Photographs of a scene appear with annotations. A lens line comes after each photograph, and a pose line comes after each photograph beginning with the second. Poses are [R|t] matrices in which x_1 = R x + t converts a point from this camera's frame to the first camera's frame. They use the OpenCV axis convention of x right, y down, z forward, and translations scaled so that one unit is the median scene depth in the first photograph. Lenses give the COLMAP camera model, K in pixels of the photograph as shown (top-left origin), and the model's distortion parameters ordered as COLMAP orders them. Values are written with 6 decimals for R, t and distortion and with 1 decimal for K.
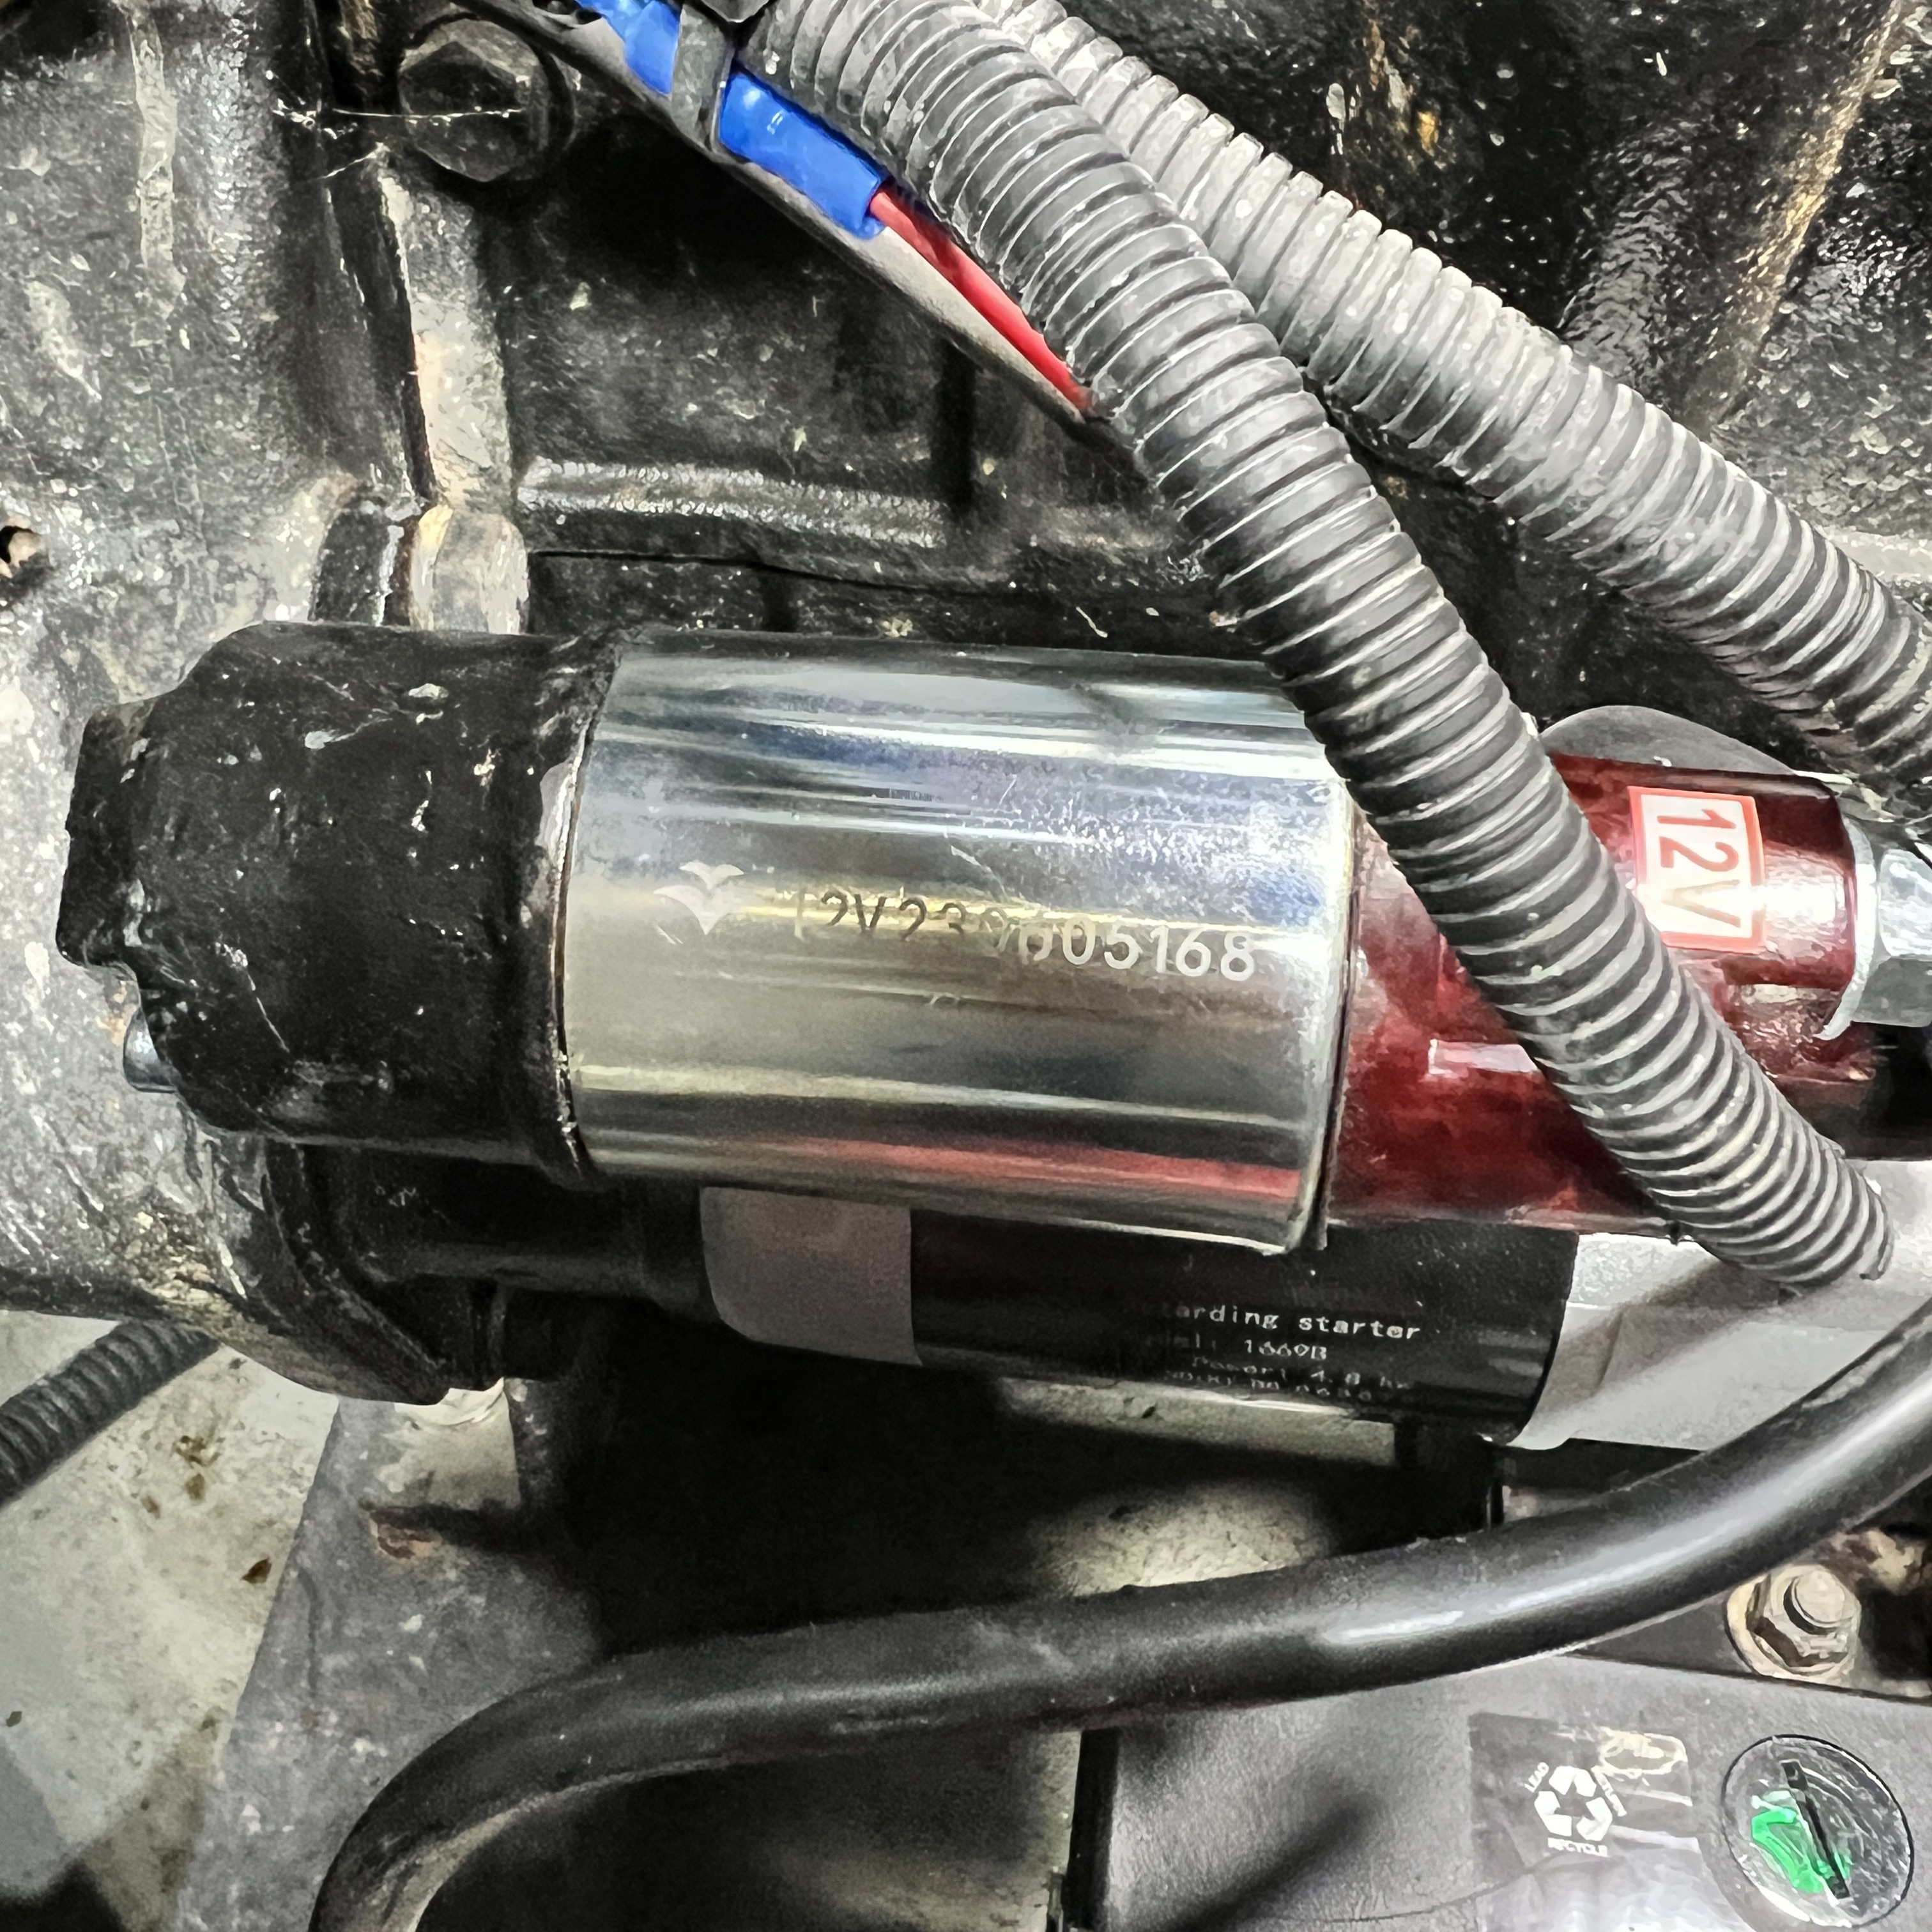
lens RADIAL K [[2018.4, 0, 966.0], [0, 2018.4, 966.0], [0, 0, 1]] dist [0.000838, -0.031188]
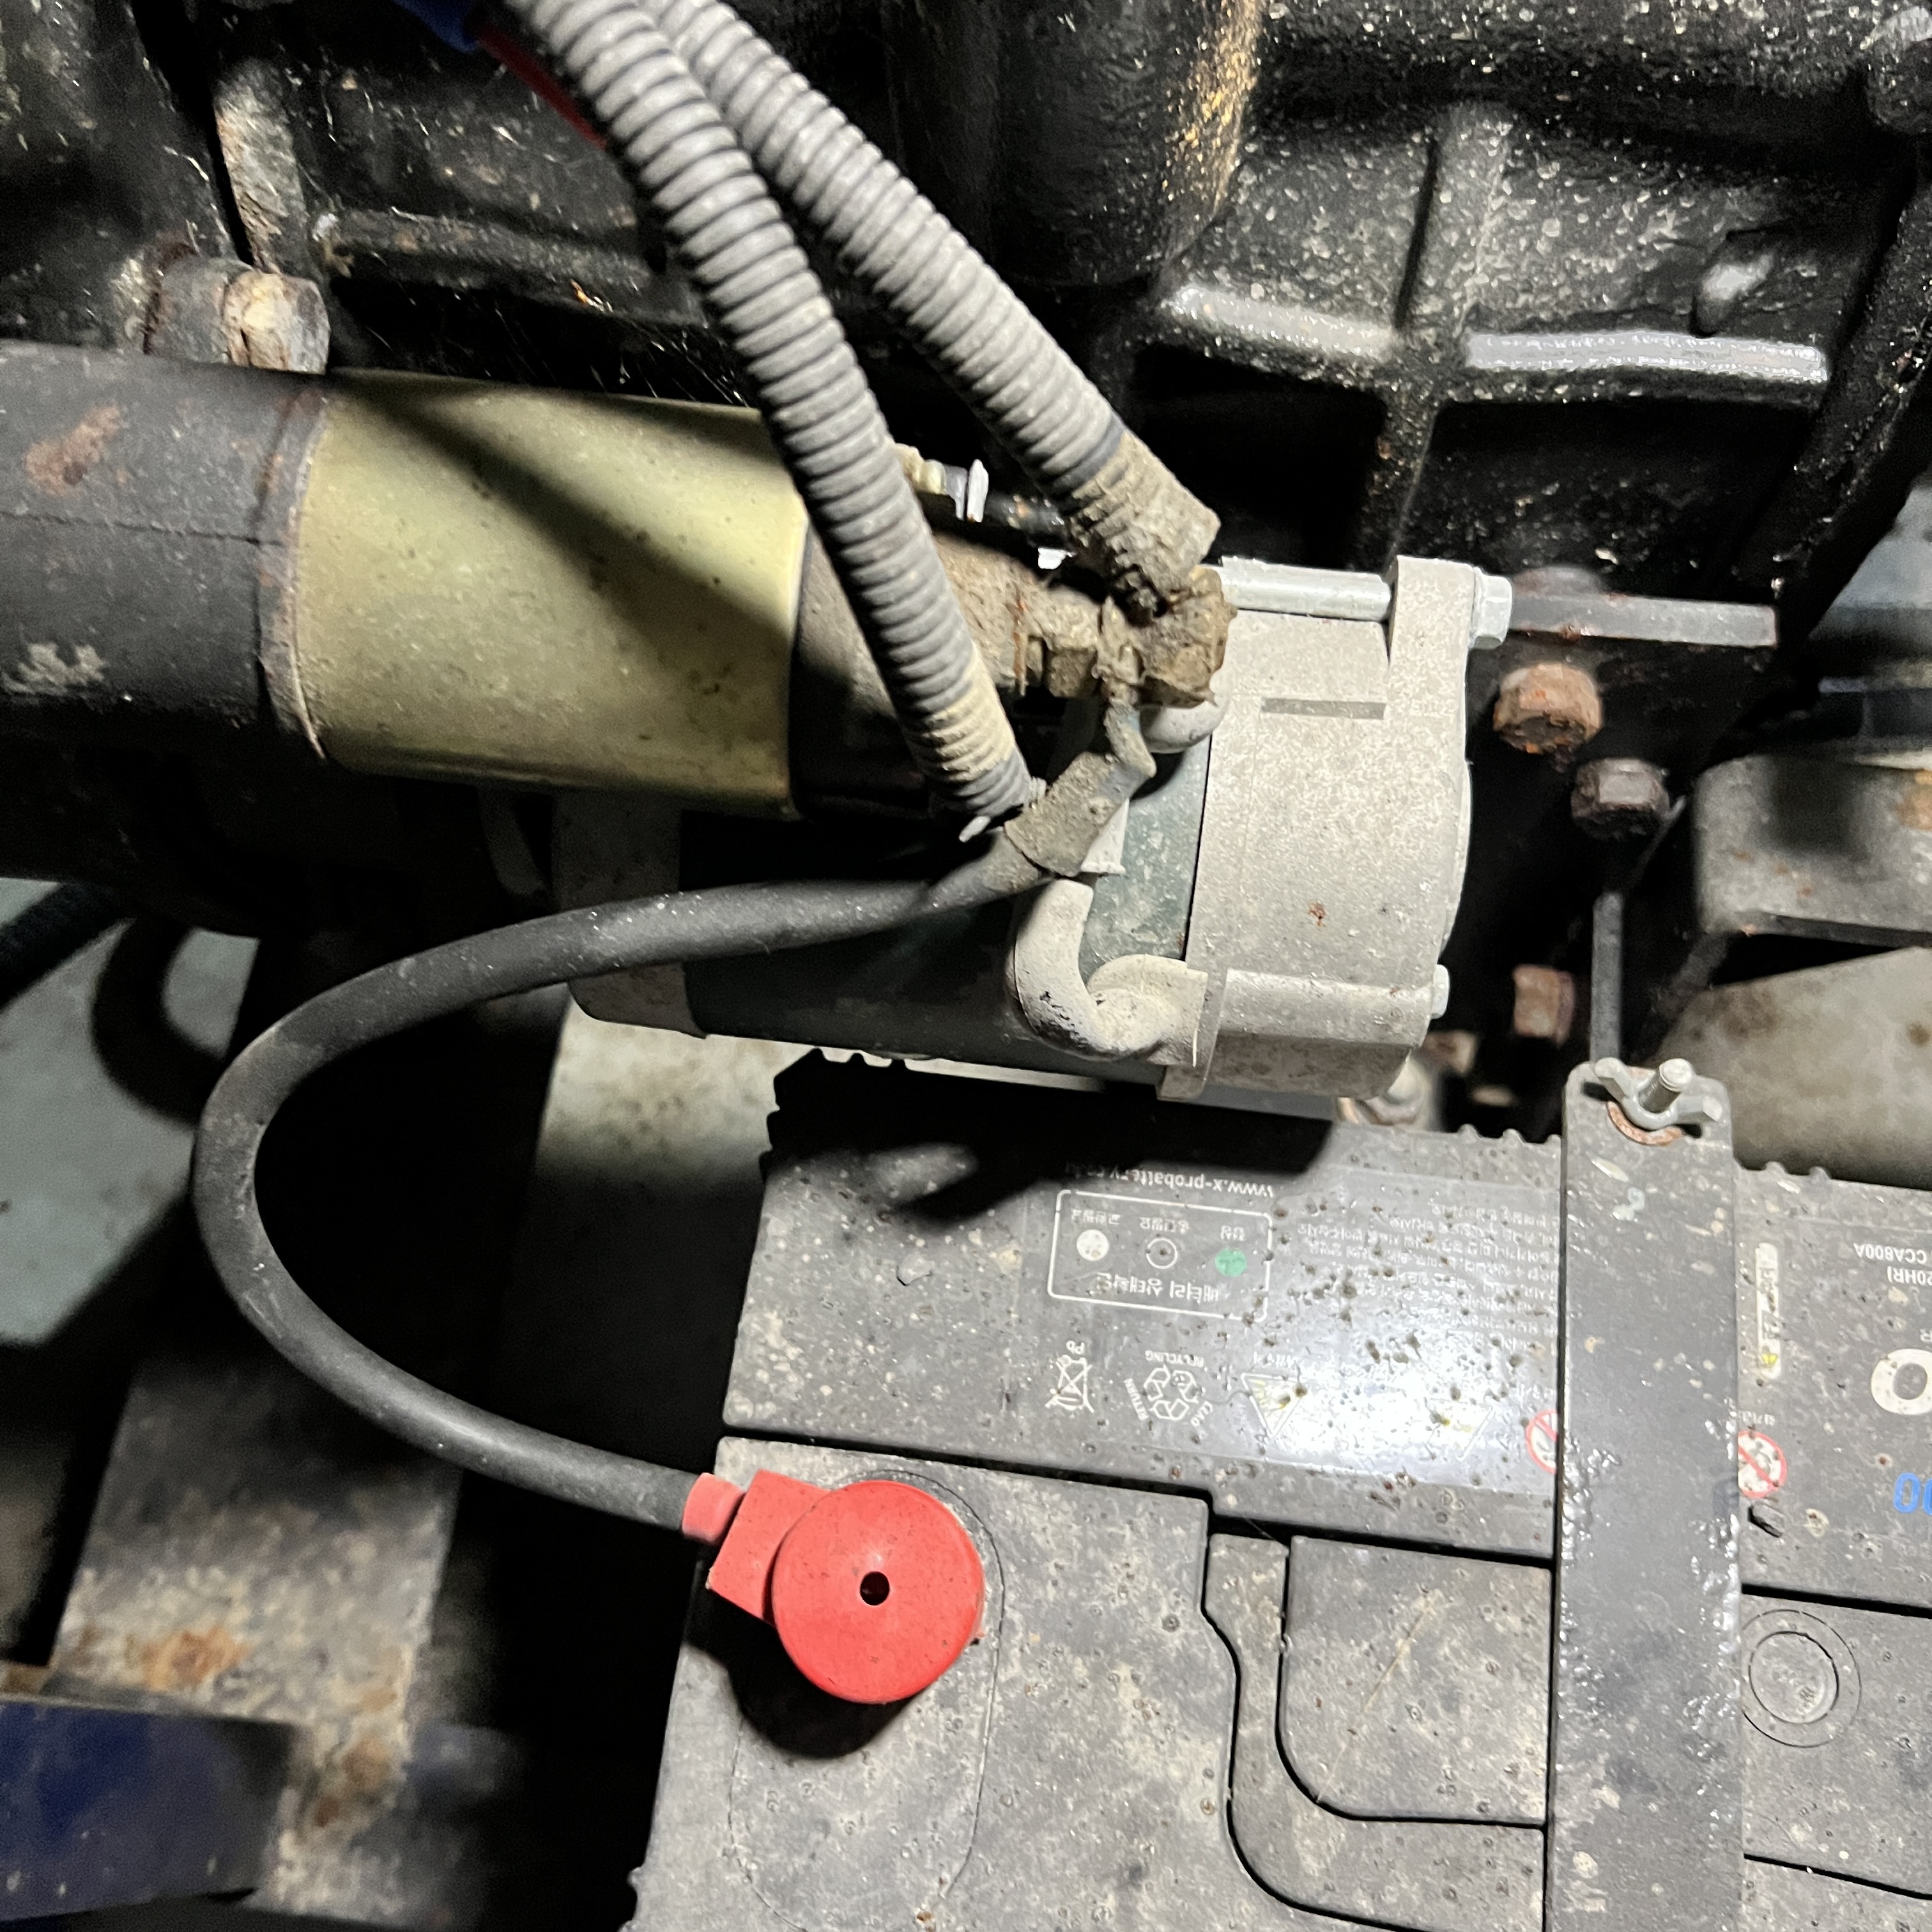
lens RADIAL K [[1683.1, 0, 966.0], [0, 1683.1, 966.0], [0, 0, 1]] dist [-0.016404, -0.001429]
pose [[0.994862, -0.007907, 0.100936, 0.083938], [-0.015002, 0.974429, 0.224196, -0.032975], [-0.100127, -0.224558, 0.969303, -0.178028]]
